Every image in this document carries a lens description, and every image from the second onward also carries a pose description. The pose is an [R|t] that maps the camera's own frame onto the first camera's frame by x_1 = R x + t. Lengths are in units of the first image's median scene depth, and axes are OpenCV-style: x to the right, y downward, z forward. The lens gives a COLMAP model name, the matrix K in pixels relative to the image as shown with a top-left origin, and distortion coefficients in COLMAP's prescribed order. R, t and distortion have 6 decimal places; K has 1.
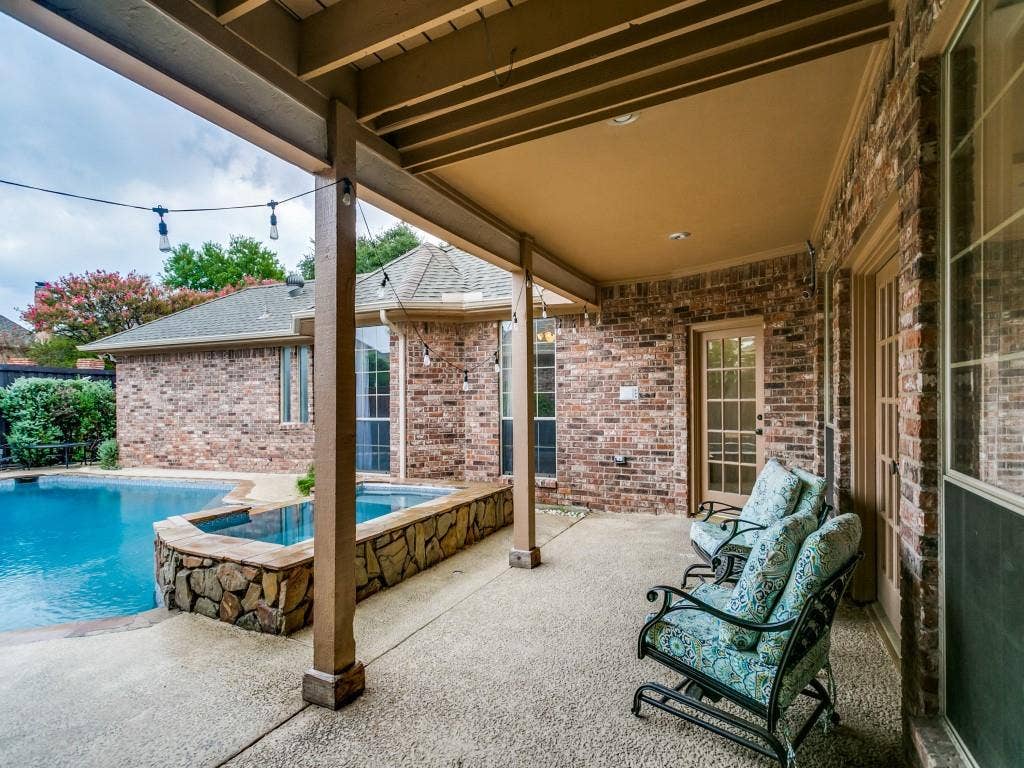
lens RADIAL K [[494.8, 0, 502.6], [0, 494.8, 392.4], [0, 0, 1]] dist [-0.001914, 0.001634]
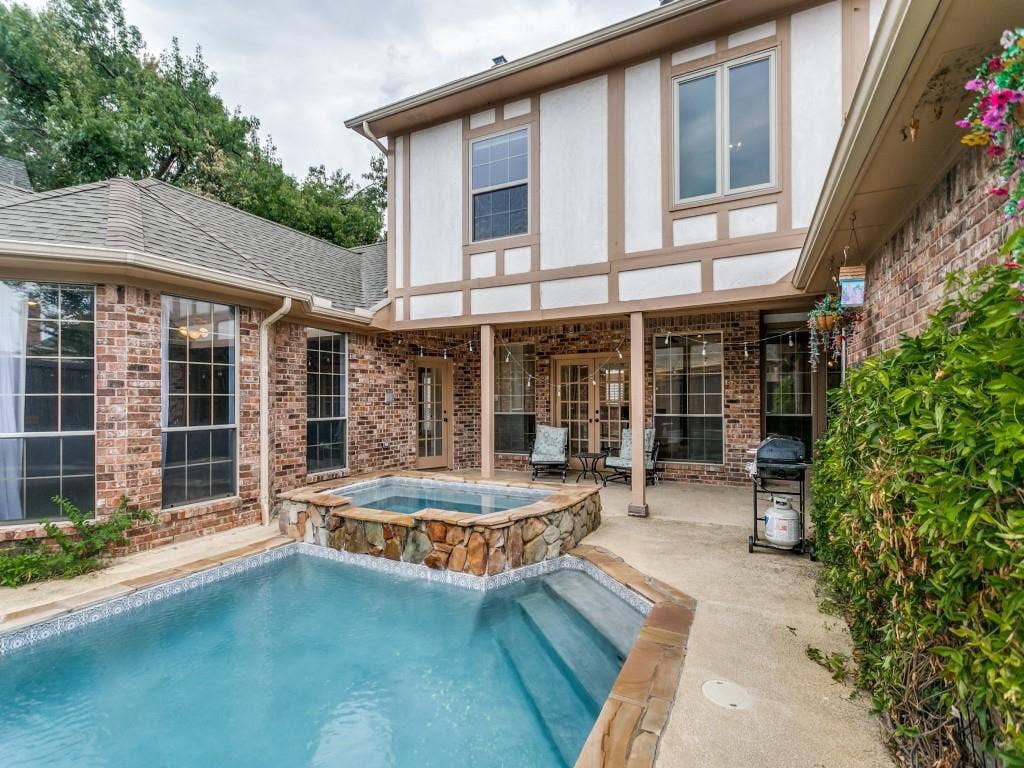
lens RADIAL K [[494.8, 0, 510.8], [0, 494.8, 390.5], [0, 0, 1]] dist [-0.001914, 0.001634]
pose [[0.021117, 0.030922, 0.999299, -1.147937], [-0.007452, 0.999499, -0.030770, 0.021902], [-0.999749, -0.006797, 0.021337, 0.614733]]
